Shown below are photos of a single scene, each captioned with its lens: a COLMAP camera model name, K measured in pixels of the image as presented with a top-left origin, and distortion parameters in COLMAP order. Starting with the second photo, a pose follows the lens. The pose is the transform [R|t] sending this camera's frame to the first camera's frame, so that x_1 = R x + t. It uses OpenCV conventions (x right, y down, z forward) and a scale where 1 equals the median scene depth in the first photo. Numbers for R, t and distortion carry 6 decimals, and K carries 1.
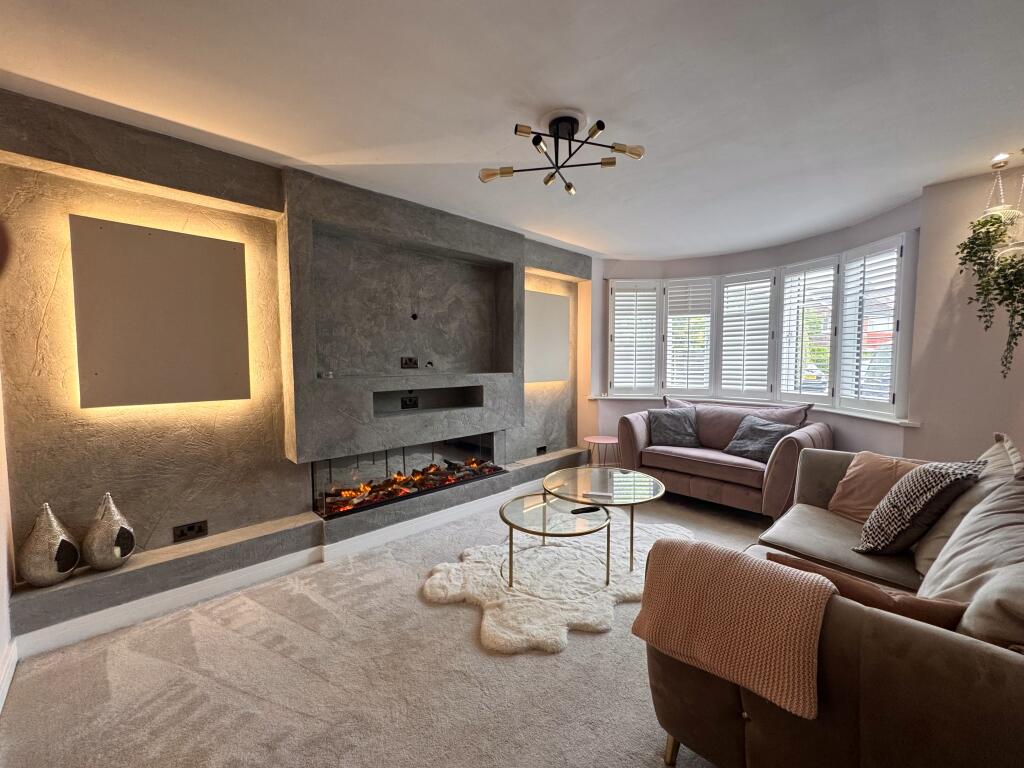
lens RADIAL K [[410.0, 0, 511.9], [0, 410.0, 383.0], [0, 0, 1]] dist [-0.002111, -0.000072]
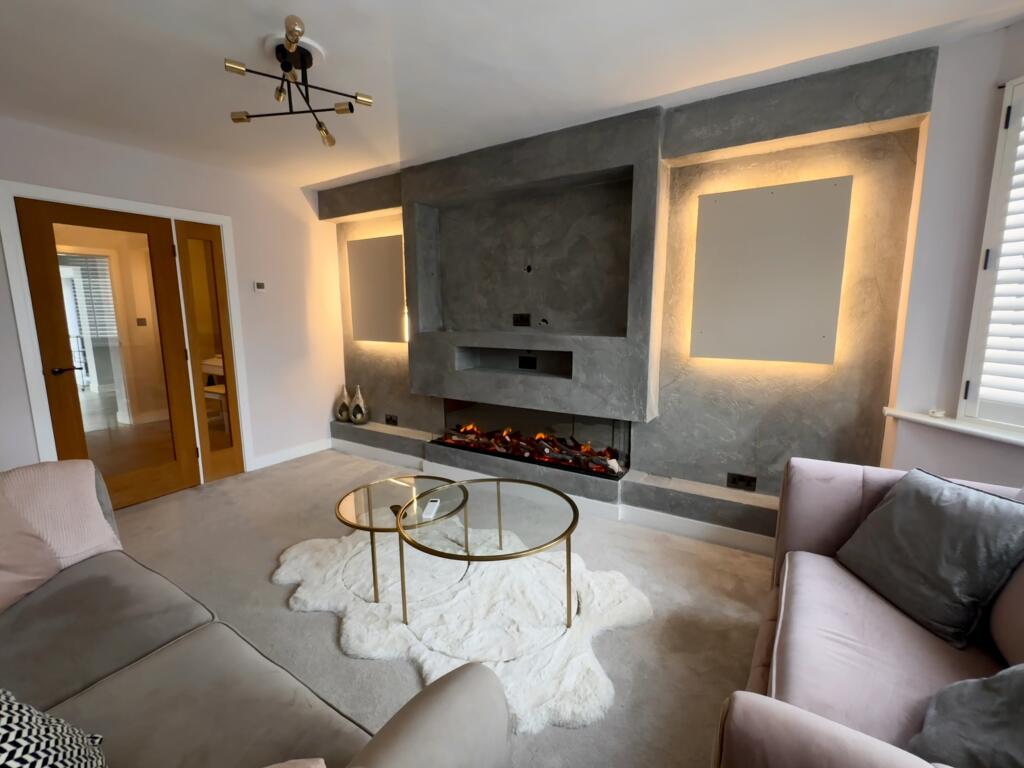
lens RADIAL K [[453.1, 0, 512.3], [0, 453.1, 383.4], [0, 0, 1]] dist [-0.001627, -0.000230]
pose [[0.239519, 0.146260, -0.959812, 0.725841], [-0.059083, 0.988952, 0.135956, -0.043023], [0.969092, 0.024144, 0.245514, 0.693306]]
